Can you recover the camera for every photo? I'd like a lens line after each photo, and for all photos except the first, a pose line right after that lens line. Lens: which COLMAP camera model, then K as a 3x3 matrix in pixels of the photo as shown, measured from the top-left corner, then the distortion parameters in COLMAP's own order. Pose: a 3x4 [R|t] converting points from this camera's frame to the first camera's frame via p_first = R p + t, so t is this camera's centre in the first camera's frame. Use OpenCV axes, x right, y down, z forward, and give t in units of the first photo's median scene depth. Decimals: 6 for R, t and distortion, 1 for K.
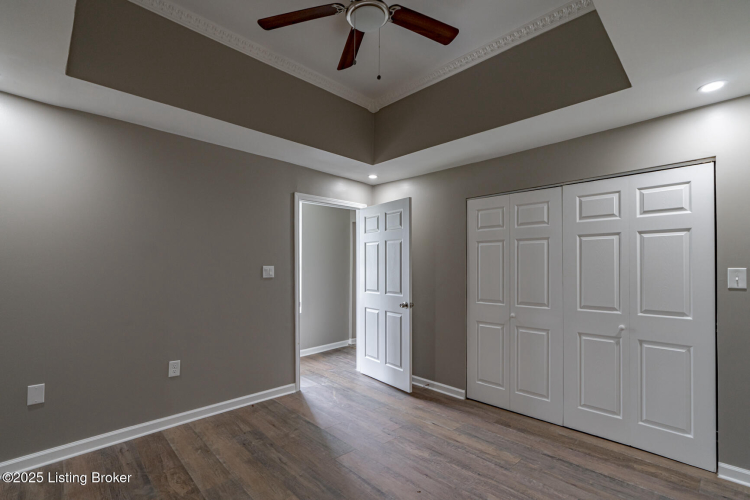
lens RADIAL K [[342.3, 0, 375.6], [0, 342.3, 256.4], [0, 0, 1]] dist [-0.016791, 0.004822]
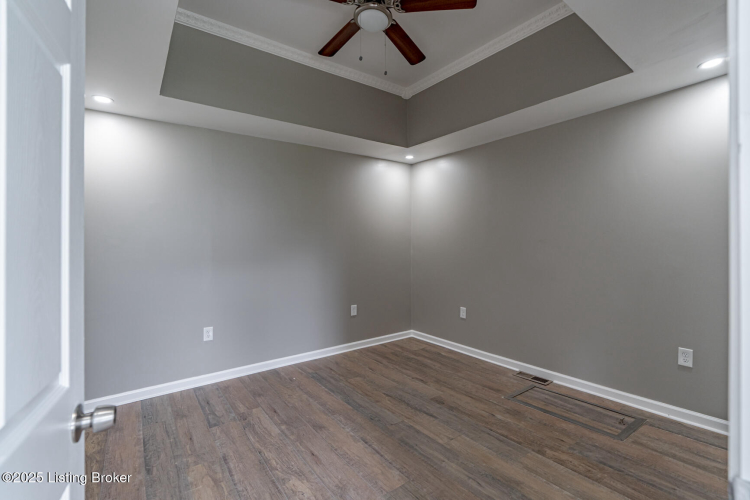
lens RADIAL K [[342.3, 0, 375.1], [0, 342.3, 251.0], [0, 0, 1]] dist [-0.016791, 0.004822]
pose [[-0.989133, 0.005116, 0.146937, -0.169317], [0.001839, 0.999747, -0.022427, 0.081594], [-0.147015, -0.021913, -0.988892, 1.915441]]
